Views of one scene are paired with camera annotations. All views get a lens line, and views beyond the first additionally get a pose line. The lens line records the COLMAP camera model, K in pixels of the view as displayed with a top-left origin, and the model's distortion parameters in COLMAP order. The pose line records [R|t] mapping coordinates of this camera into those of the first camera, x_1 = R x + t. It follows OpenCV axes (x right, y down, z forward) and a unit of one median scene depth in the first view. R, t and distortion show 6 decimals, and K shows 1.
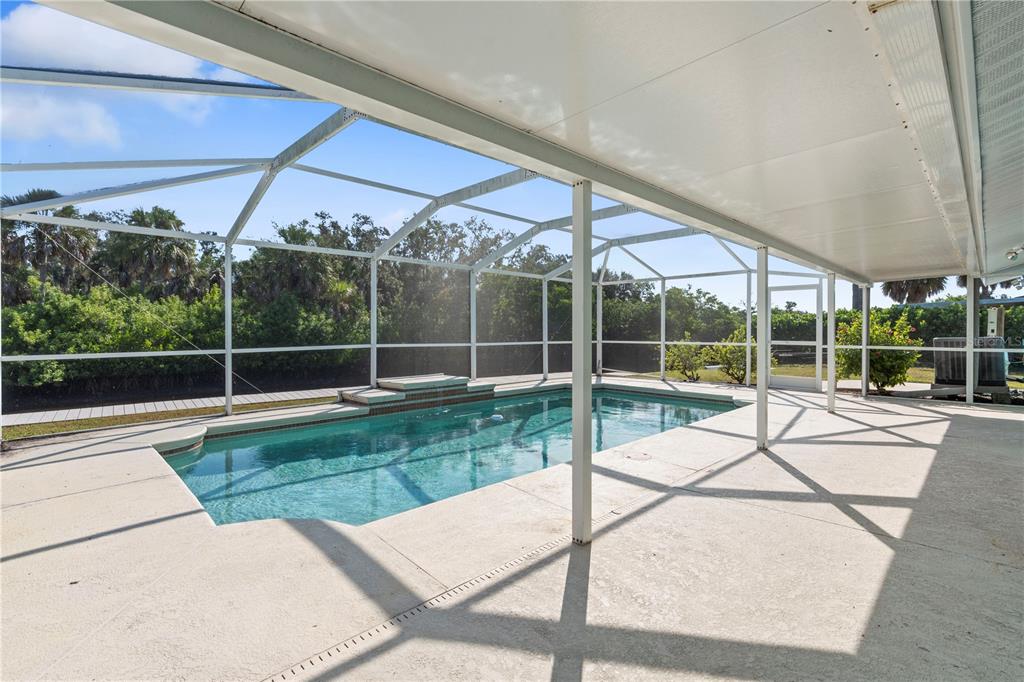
lens RADIAL K [[464.8, 0, 509.1], [0, 464.8, 331.3], [0, 0, 1]] dist [0.004780, 0.000123]
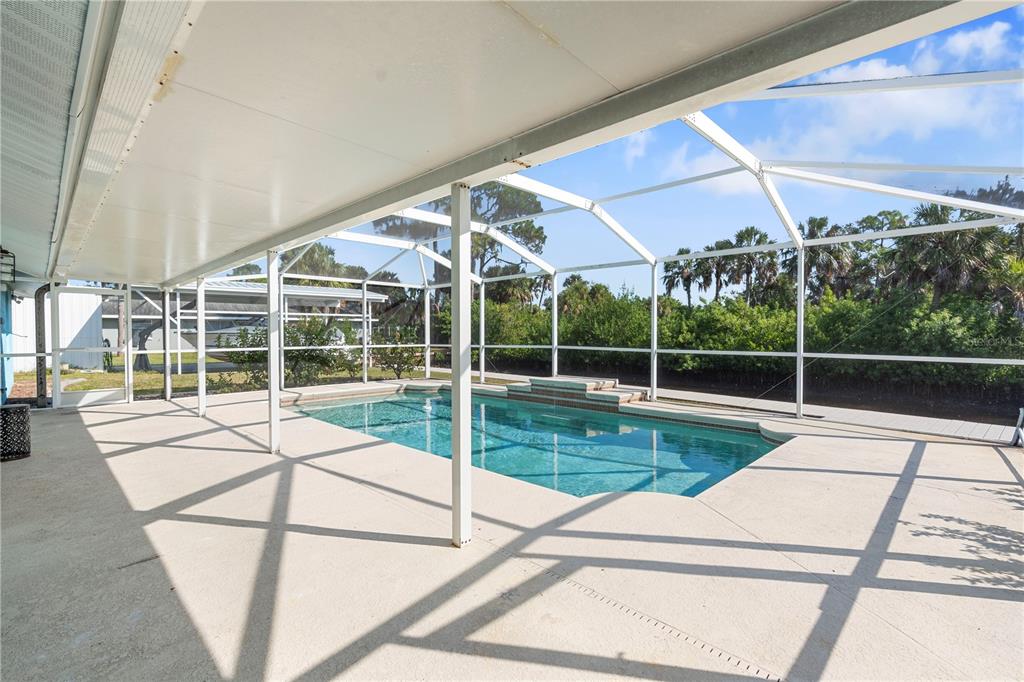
lens RADIAL K [[464.8, 0, 510.2], [0, 464.8, 347.9], [0, 0, 1]] dist [0.004780, 0.000123]
pose [[0.043013, 0.031426, -0.998580, 0.724317], [-0.002570, 0.999505, 0.031344, -0.002275], [0.999071, 0.001218, 0.043072, 0.675128]]
